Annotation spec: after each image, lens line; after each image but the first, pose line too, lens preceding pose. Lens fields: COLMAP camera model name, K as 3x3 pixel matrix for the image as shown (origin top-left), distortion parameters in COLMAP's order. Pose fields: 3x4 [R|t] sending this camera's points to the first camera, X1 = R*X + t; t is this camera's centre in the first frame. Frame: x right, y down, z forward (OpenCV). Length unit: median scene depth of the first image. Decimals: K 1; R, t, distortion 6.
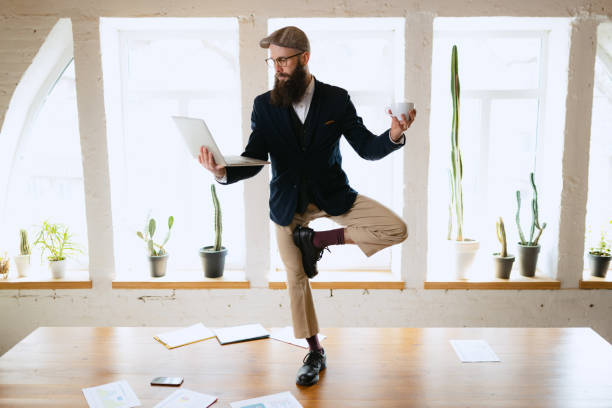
lens RADIAL K [[588.9, 0, 306.0], [0, 588.9, 204.0], [0, 0, 1]] dist [-0.044060, -0.011802]
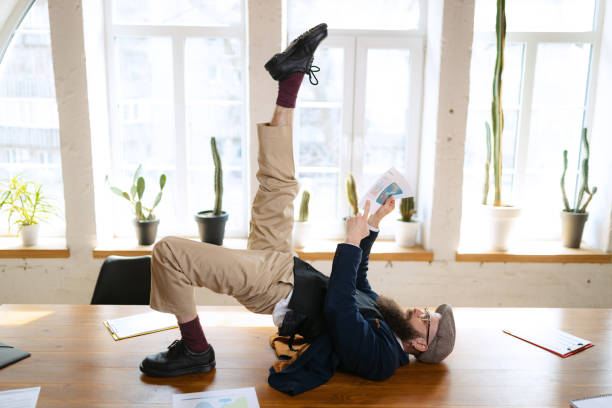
lens RADIAL K [[588.9, 0, 306.0], [0, 588.9, 204.0], [0, 0, 1]] dist [-0.044060, -0.011802]
pose [[0.999543, 0.010391, 0.028384, -0.046281], [-0.011678, 0.998894, 0.045553, 0.022868], [-0.027879, -0.045864, 0.998559, 0.142608]]
